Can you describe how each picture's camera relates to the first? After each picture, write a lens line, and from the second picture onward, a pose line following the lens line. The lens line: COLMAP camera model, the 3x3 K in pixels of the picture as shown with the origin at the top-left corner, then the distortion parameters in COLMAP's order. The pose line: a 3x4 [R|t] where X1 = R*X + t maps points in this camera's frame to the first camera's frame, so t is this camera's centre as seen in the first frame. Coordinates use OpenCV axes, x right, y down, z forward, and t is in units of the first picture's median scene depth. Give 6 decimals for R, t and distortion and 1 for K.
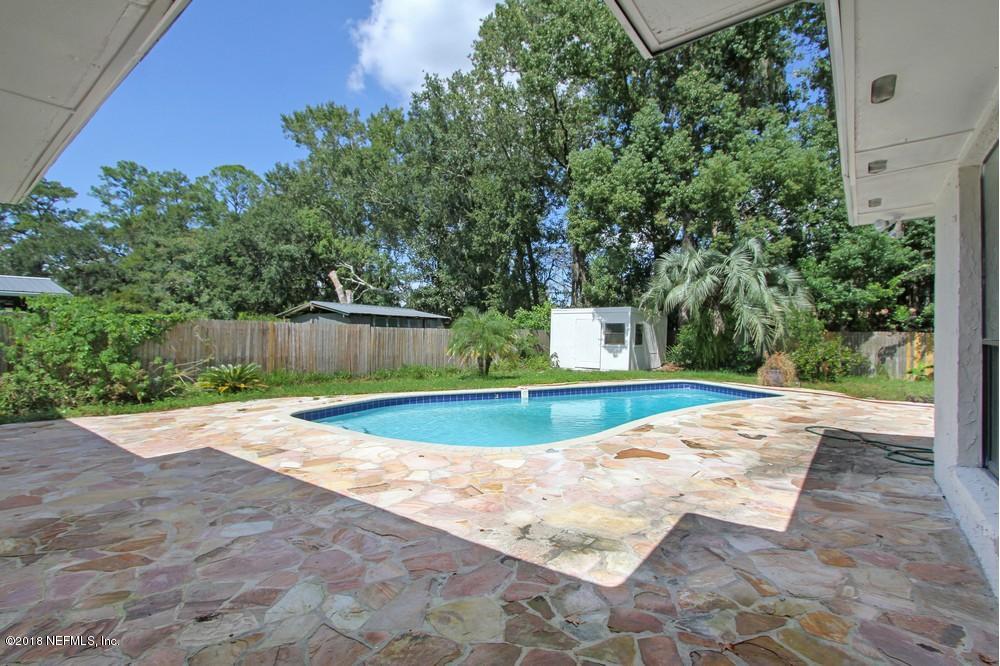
lens RADIAL K [[461.9, 0, 500.0], [0, 461.9, 333.0], [0, 0, 1]] dist [-0.002610, -0.000493]
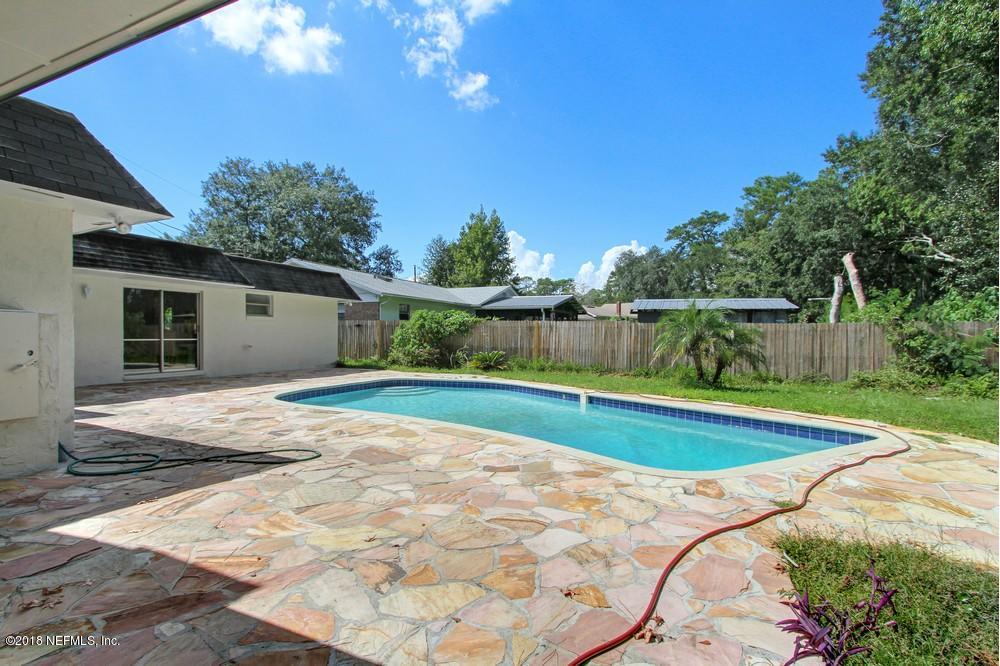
lens RADIAL K [[461.9, 0, 500.0], [0, 461.9, 333.0], [0, 0, 1]] dist [-0.002610, -0.000493]
pose [[0.313329, 0.001259, -0.949644, 0.603595], [0.004452, 0.999986, 0.002795, 0.004538], [0.949634, -0.005104, 0.313319, 0.426824]]
